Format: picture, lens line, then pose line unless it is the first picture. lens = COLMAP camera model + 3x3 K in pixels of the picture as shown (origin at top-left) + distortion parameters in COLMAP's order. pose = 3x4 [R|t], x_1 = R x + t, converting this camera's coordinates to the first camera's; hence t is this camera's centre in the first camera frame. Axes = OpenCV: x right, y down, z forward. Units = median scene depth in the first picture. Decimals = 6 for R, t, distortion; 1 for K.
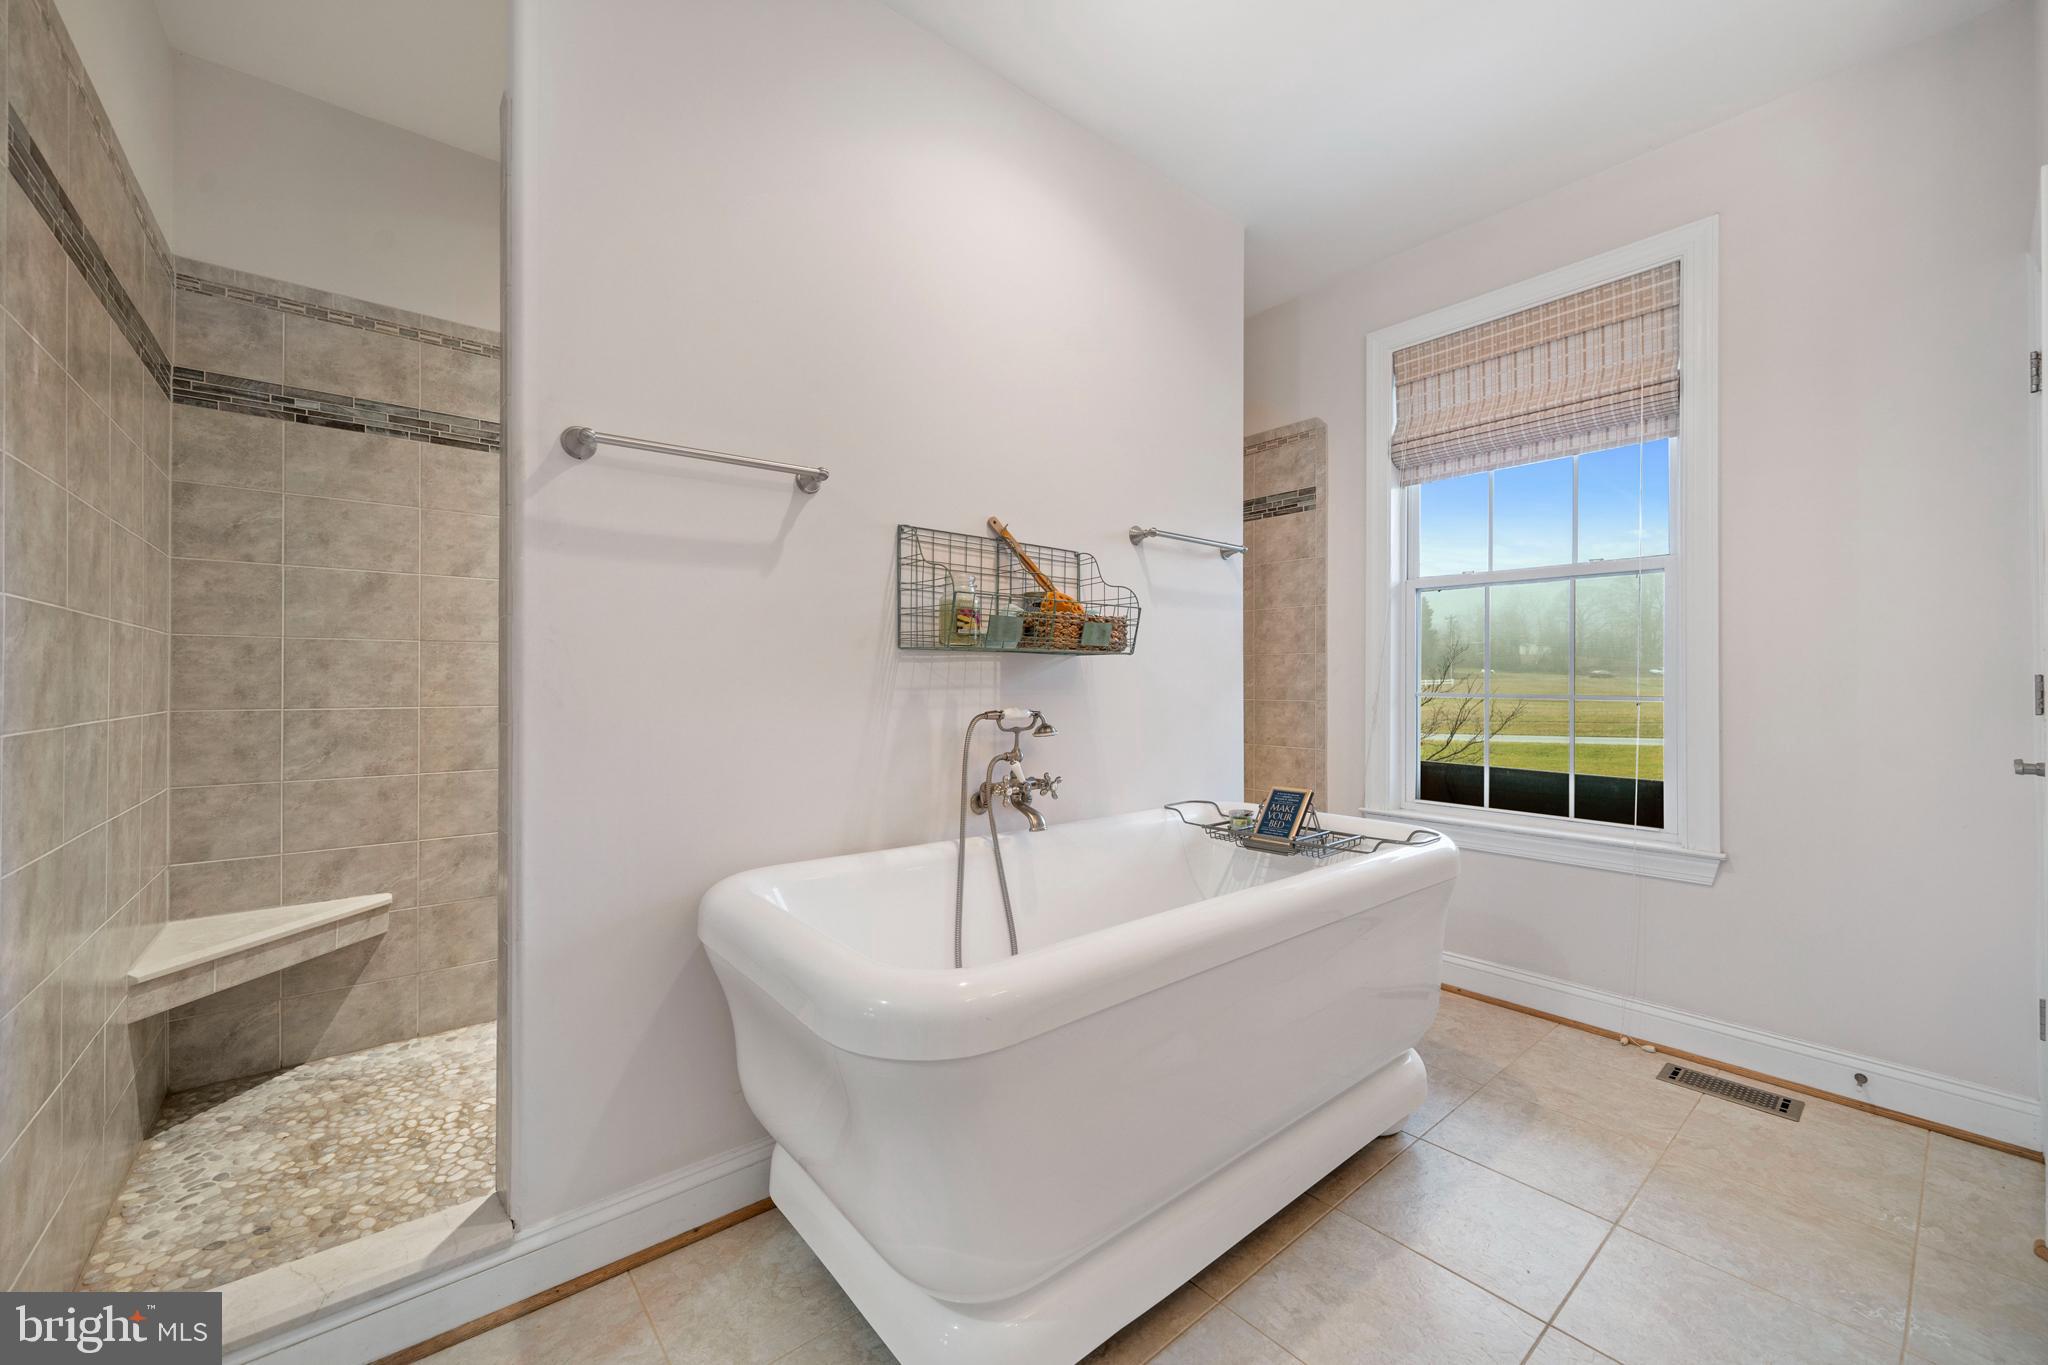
lens RADIAL K [[789.6, 0, 1024.9], [0, 789.6, 687.4], [0, 0, 1]] dist [-0.001250, -0.000054]
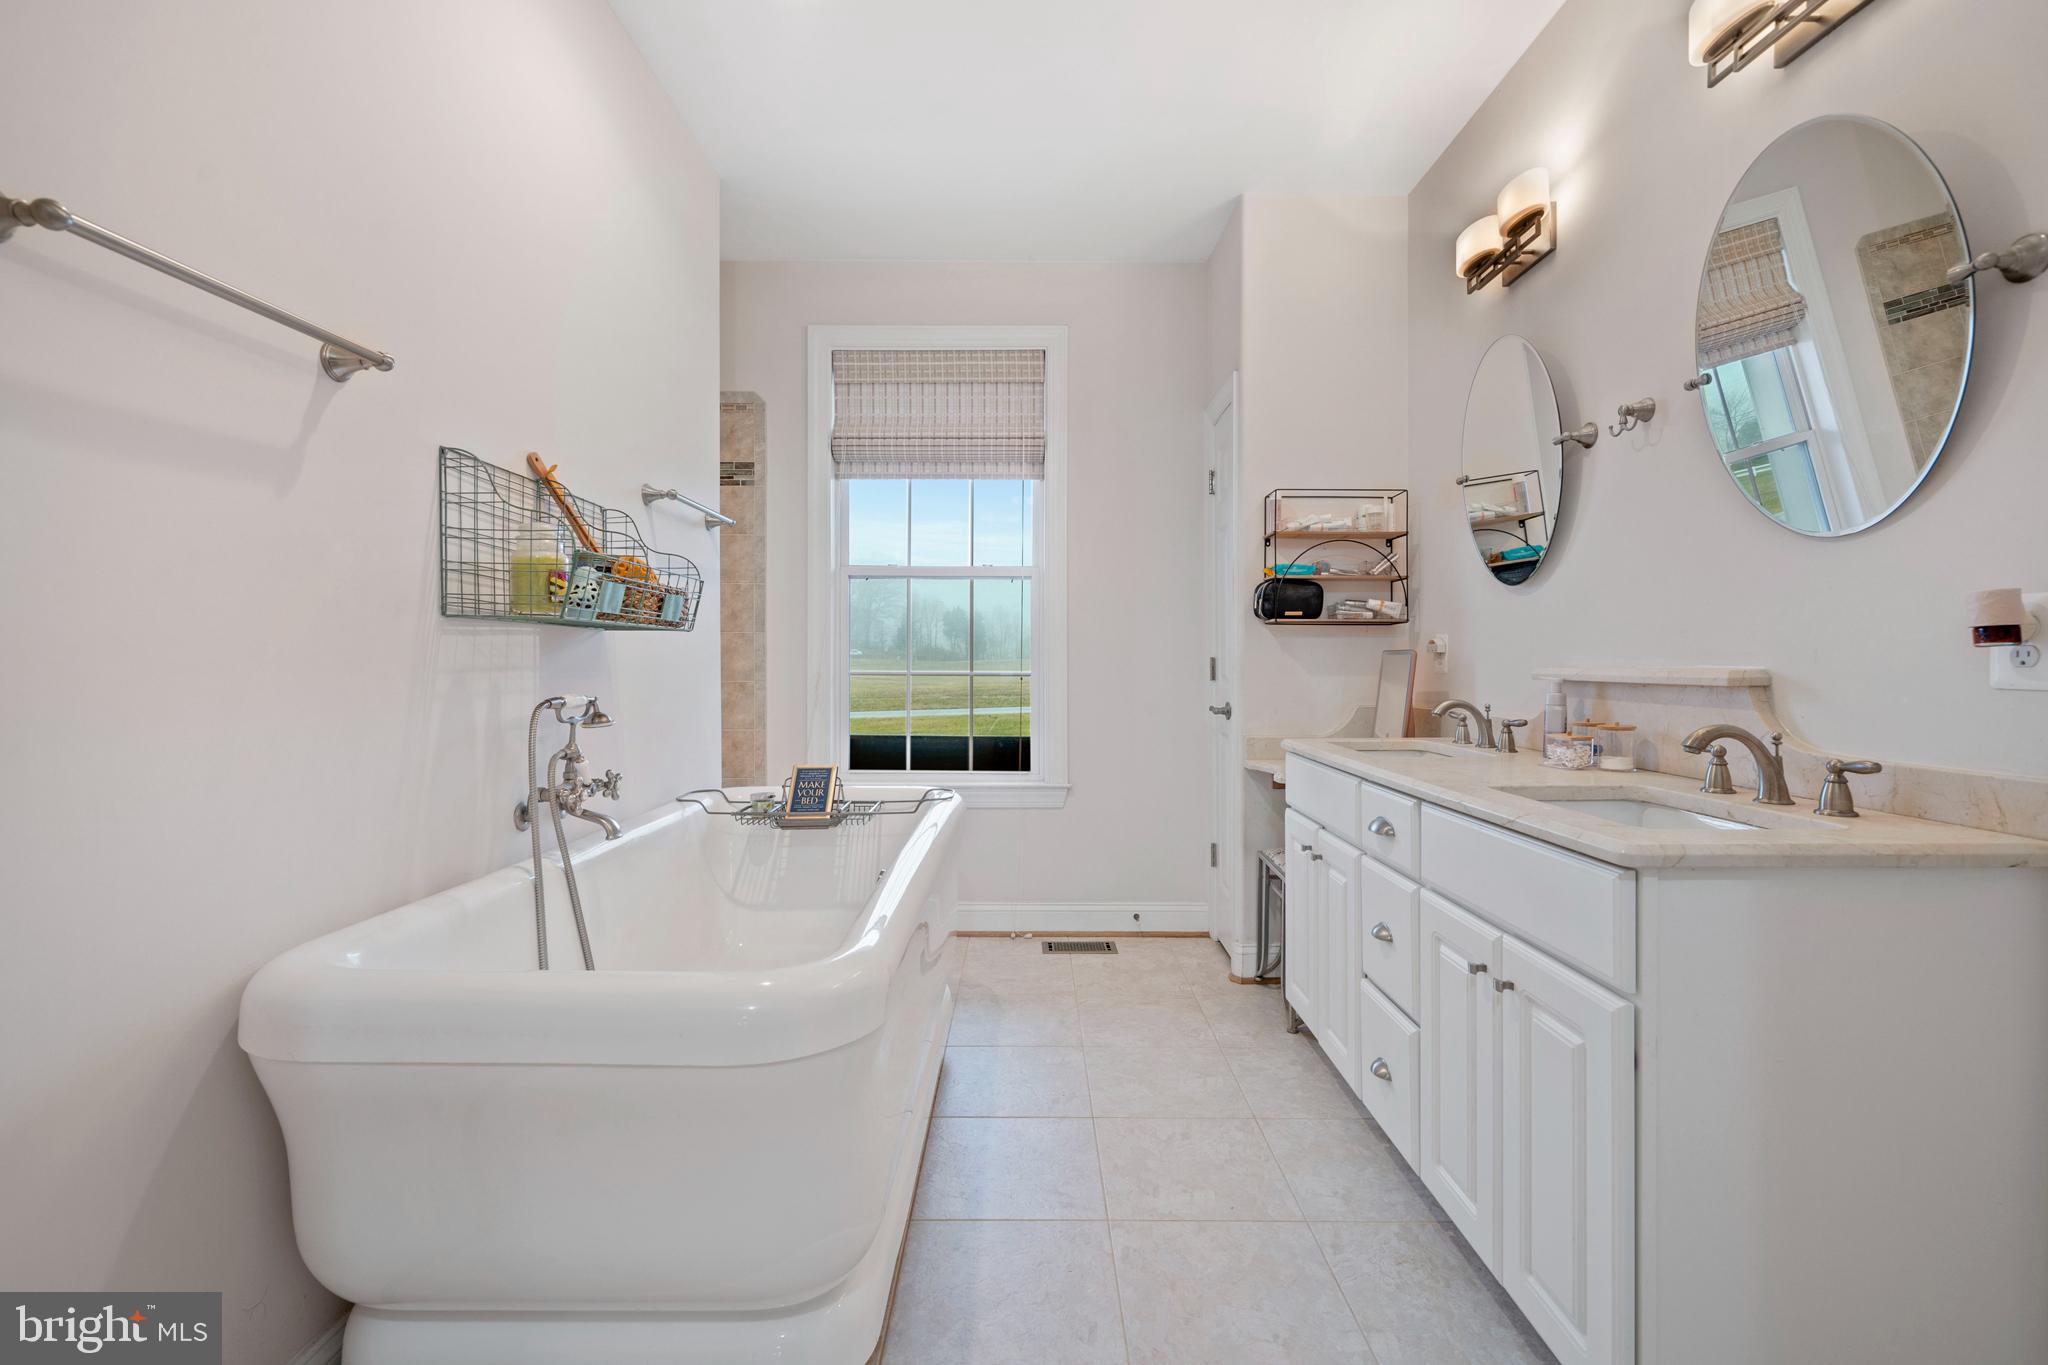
lens RADIAL K [[880.2, 0, 1024.0], [0, 880.2, 682.5], [0, 0, 1]] dist [0.001531, 0.000198]
pose [[0.642948, -0.018203, 0.765693, -0.394527], [0.005347, 0.999800, 0.019279, -0.000514], [-0.765891, -0.008301, 0.642917, 0.057100]]
